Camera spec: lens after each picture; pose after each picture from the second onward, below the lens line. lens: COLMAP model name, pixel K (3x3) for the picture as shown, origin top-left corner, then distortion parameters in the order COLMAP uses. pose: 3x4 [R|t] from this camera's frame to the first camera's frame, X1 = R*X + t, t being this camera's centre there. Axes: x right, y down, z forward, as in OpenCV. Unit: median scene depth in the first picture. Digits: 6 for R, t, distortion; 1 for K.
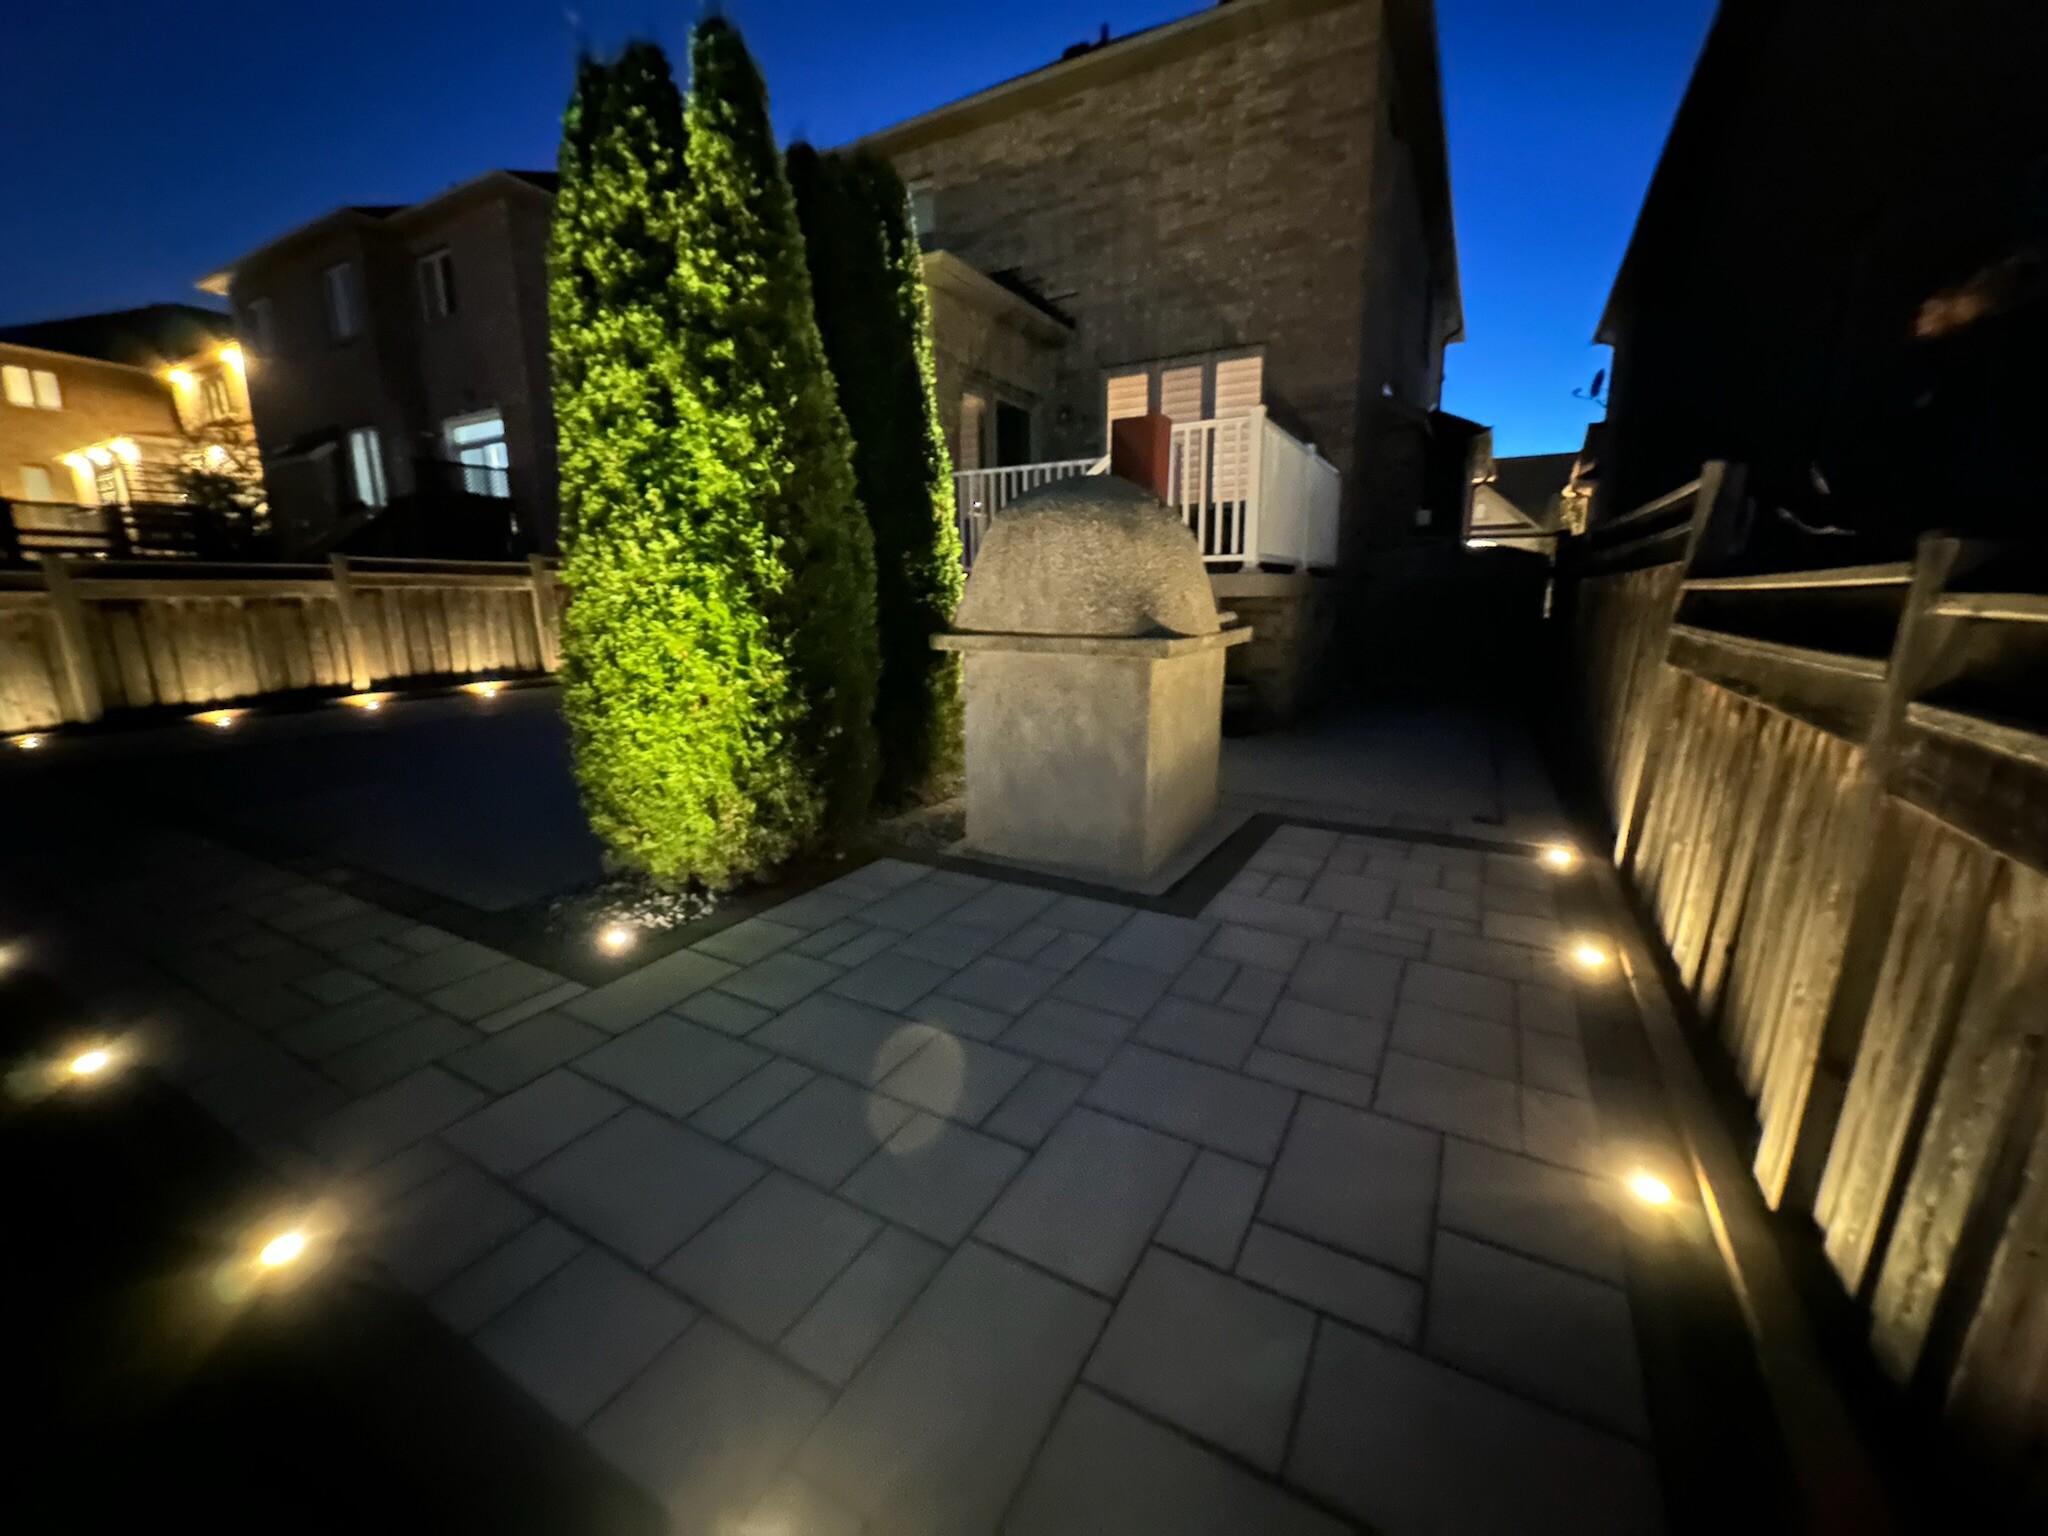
lens RADIAL K [[812.1, 0, 1024.0], [0, 812.1, 768.0], [0, 0, 1]] dist [-0.002726, 0.000236]
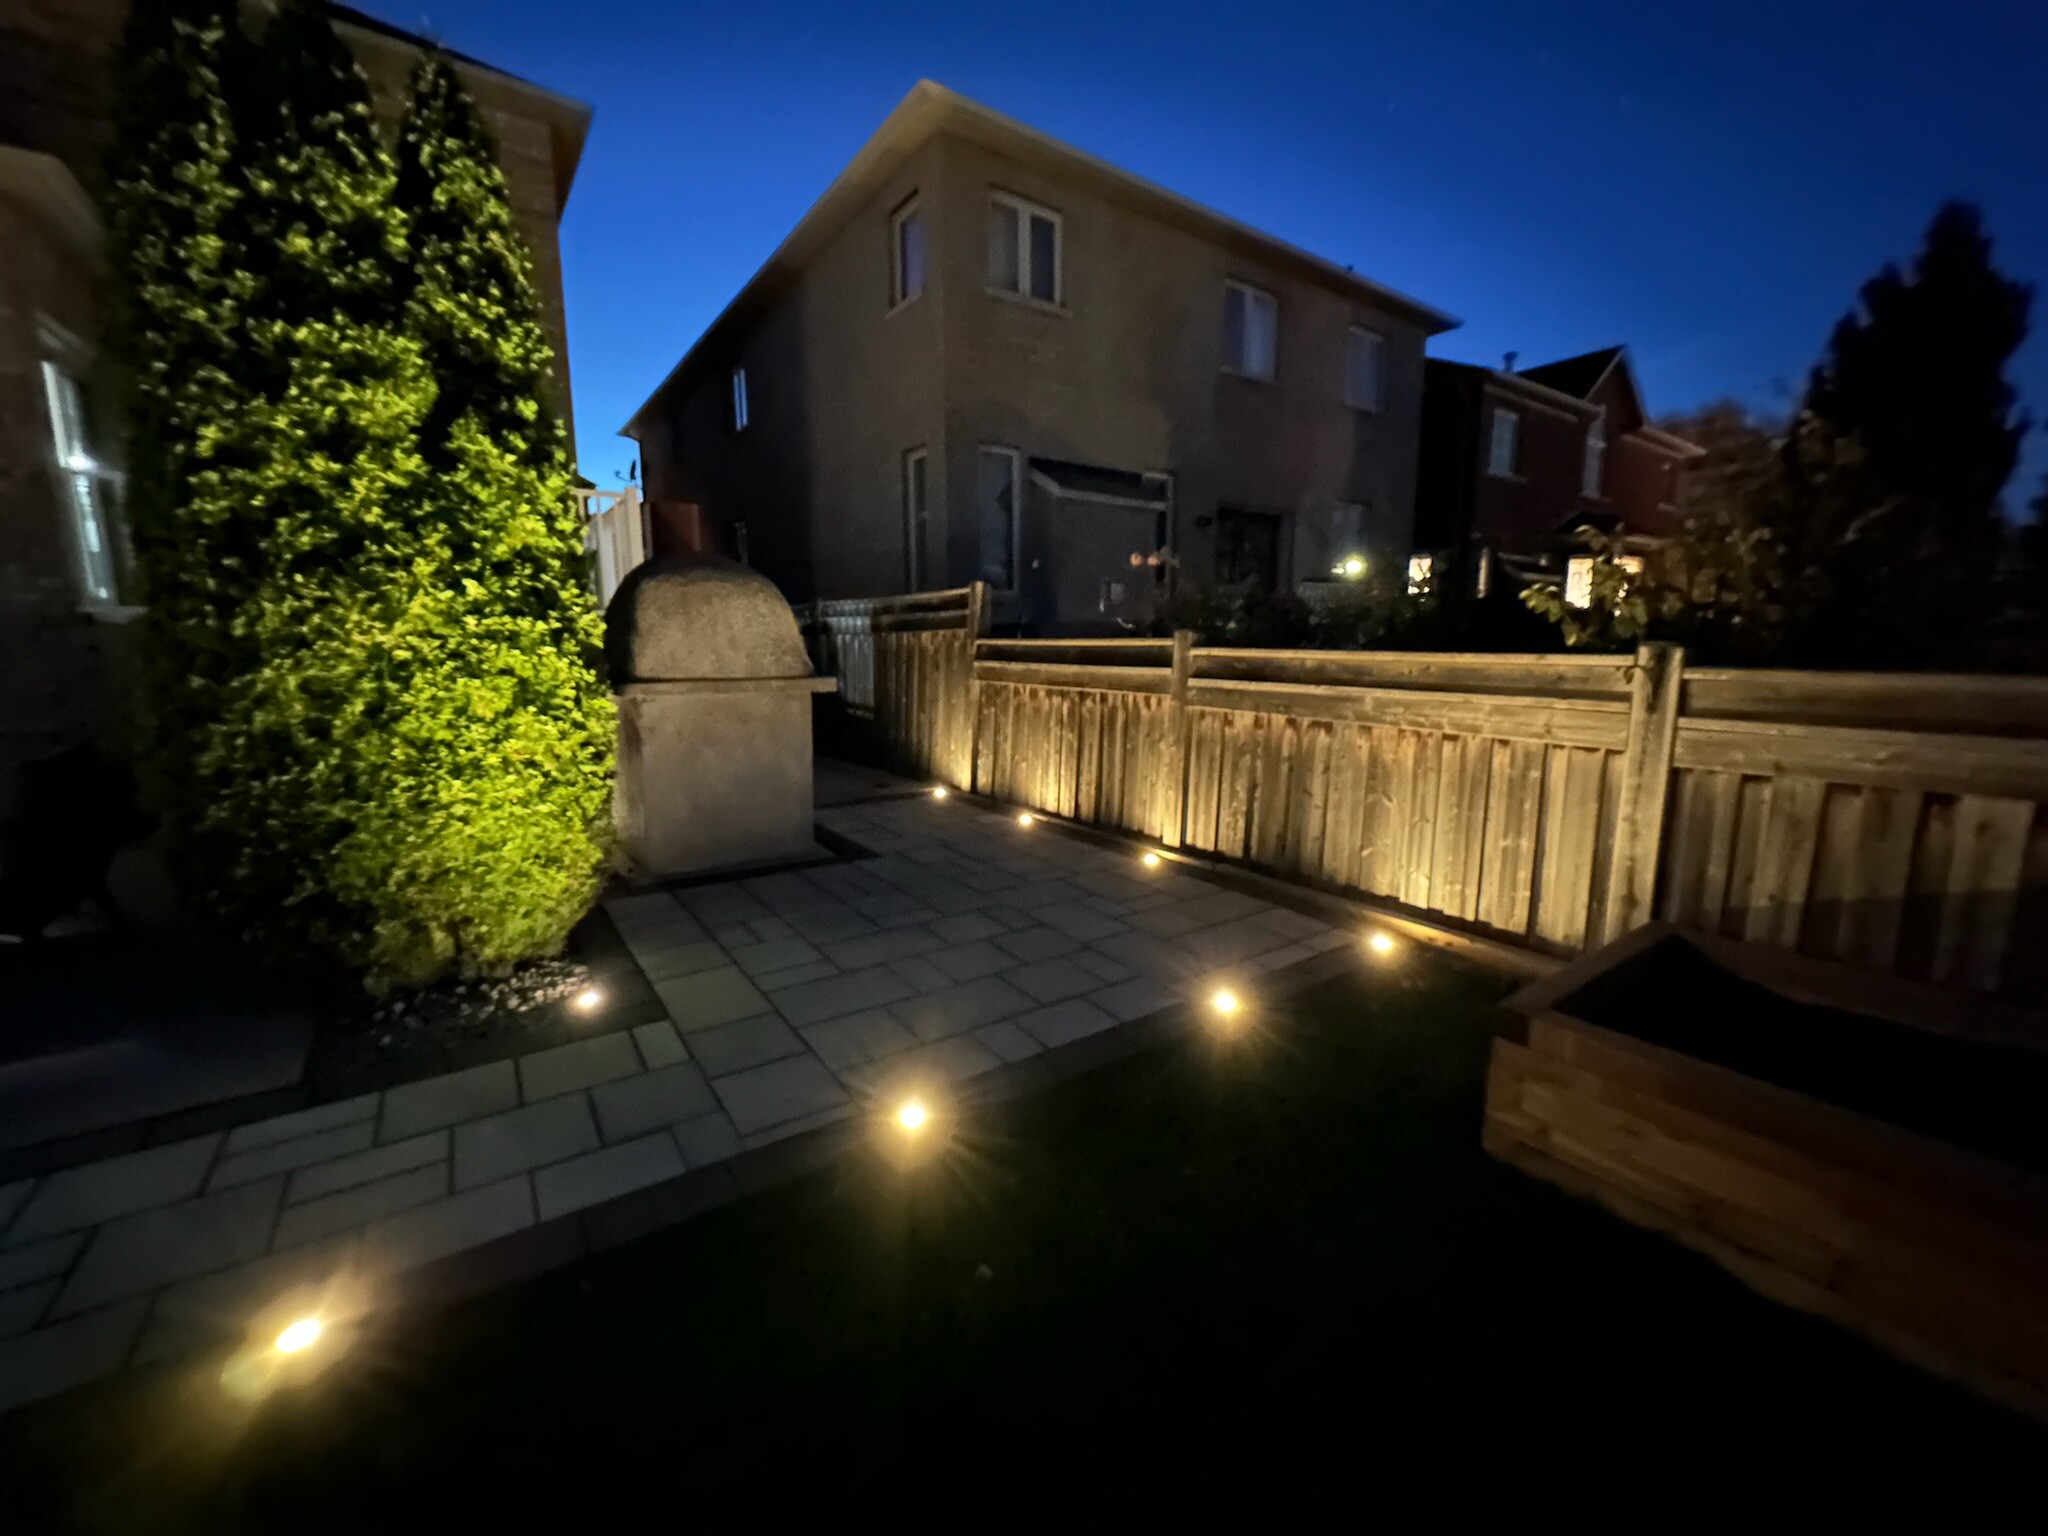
lens RADIAL K [[812.1, 0, 1024.0], [0, 812.1, 768.0], [0, 0, 1]] dist [-0.002726, 0.000236]
pose [[0.422357, -0.136984, 0.896019, -0.731387], [0.186136, 0.980555, 0.062169, -0.017192], [-0.887112, 0.140524, 0.439642, 0.047371]]
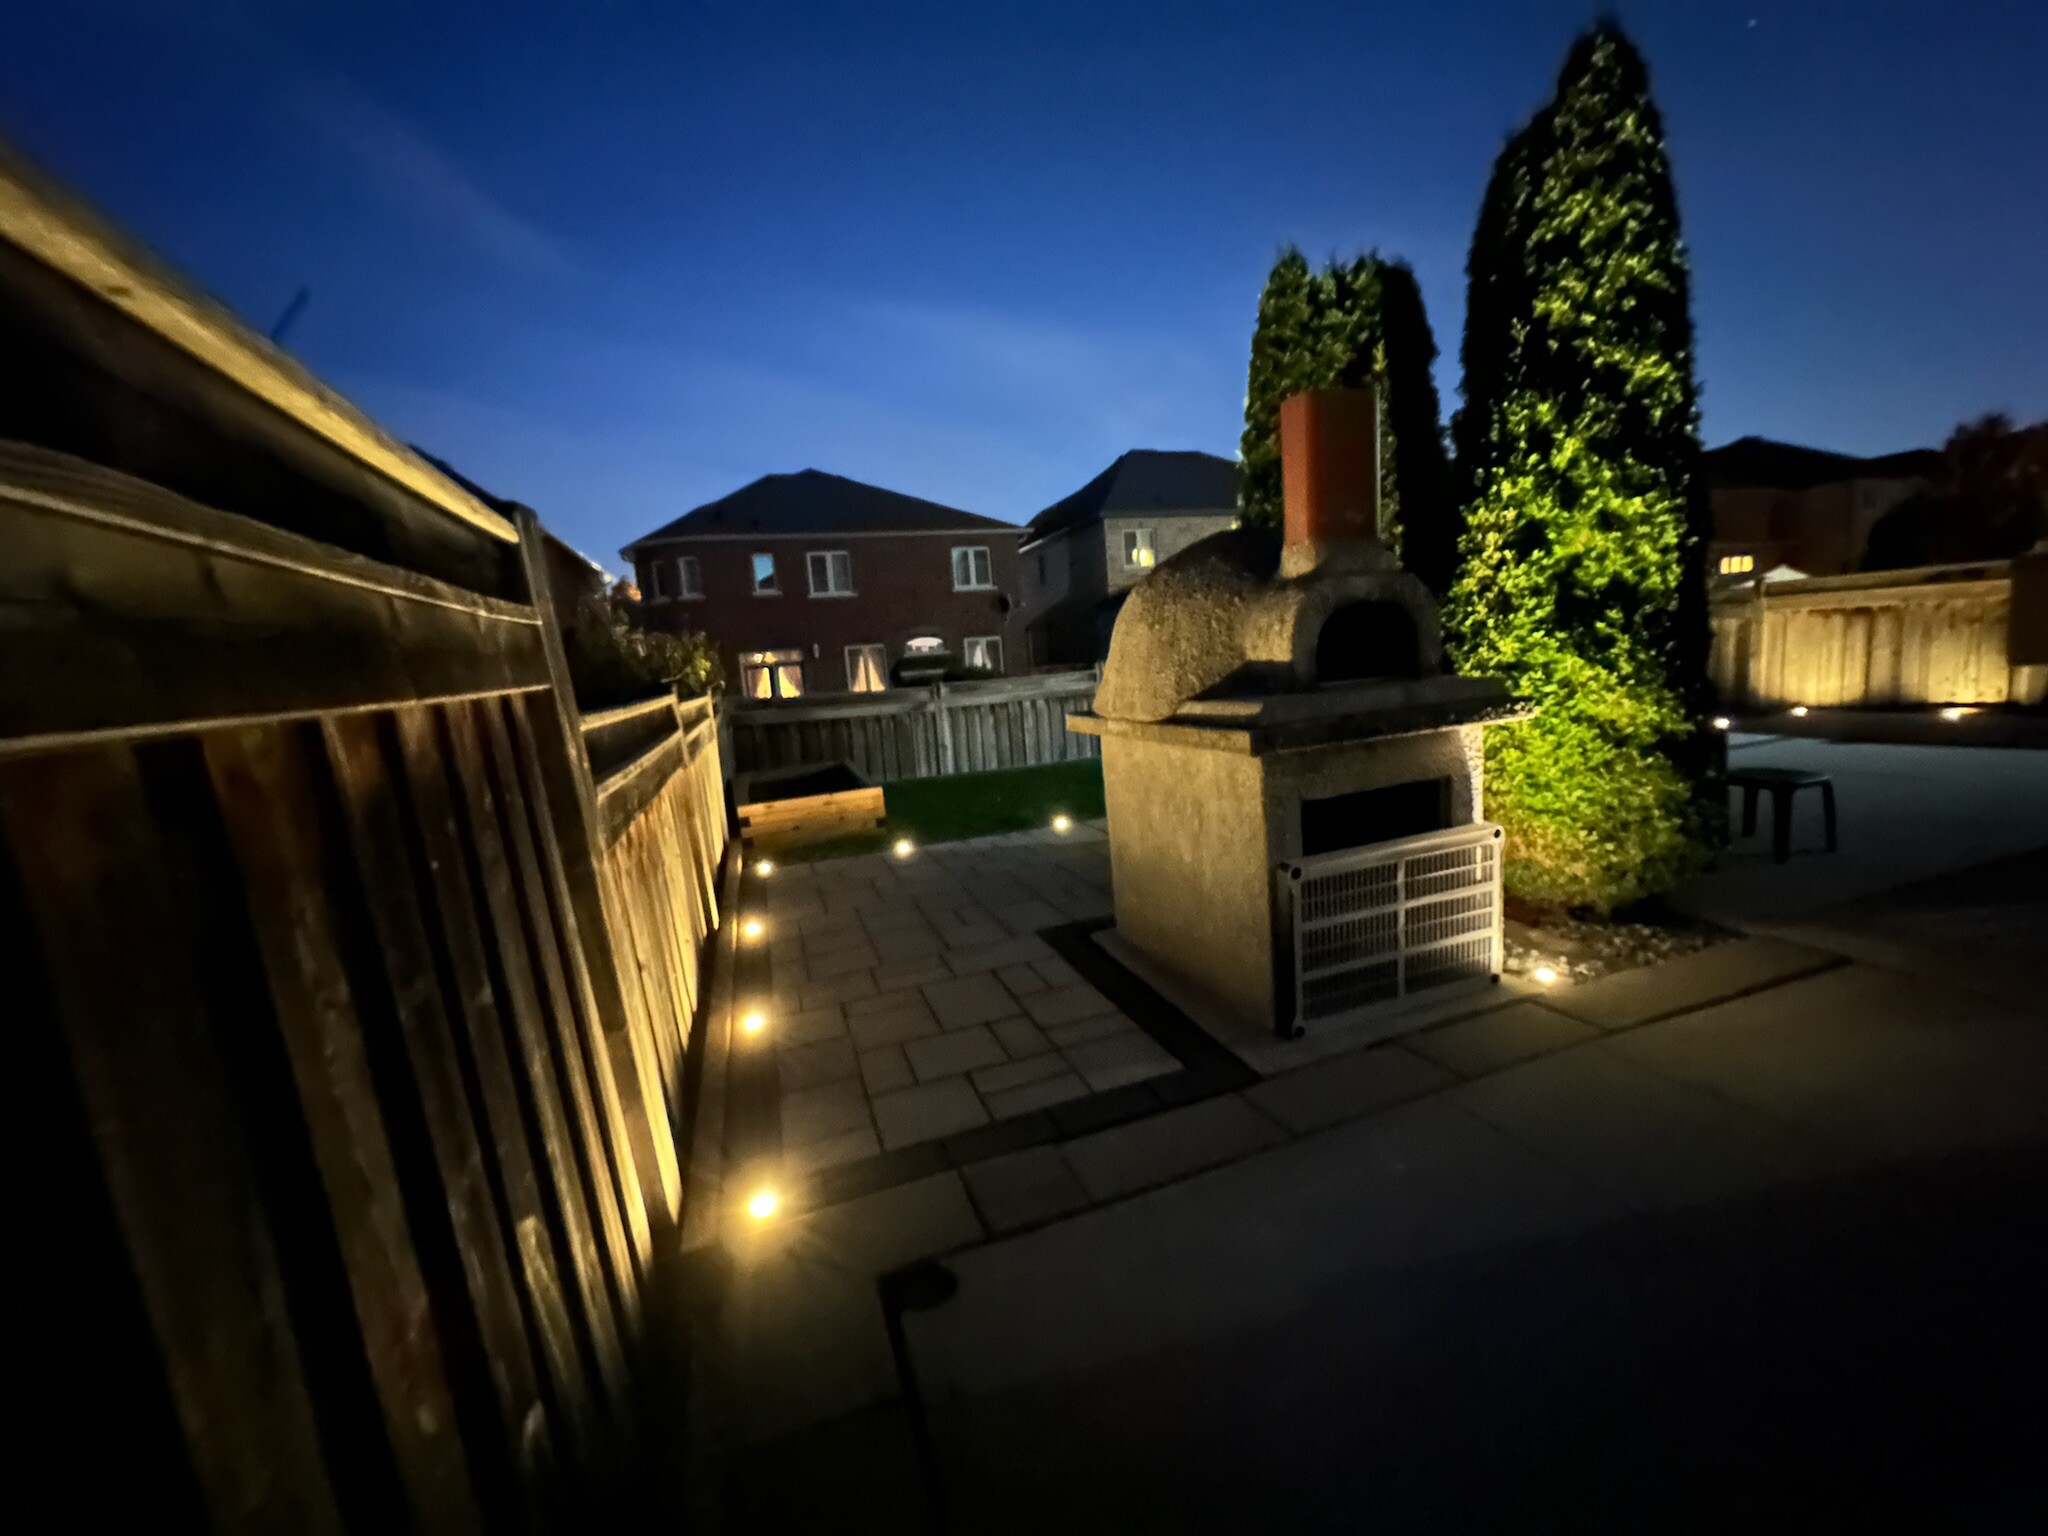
lens RADIAL K [[812.1, 0, 1024.0], [0, 812.1, 768.0], [0, 0, 1]] dist [-0.002726, 0.000236]
pose [[-0.661946, 0.162631, -0.731696, 0.775582], [-0.076638, 0.956377, 0.281902, -0.291497], [0.745624, 0.242680, -0.620606, 1.202438]]
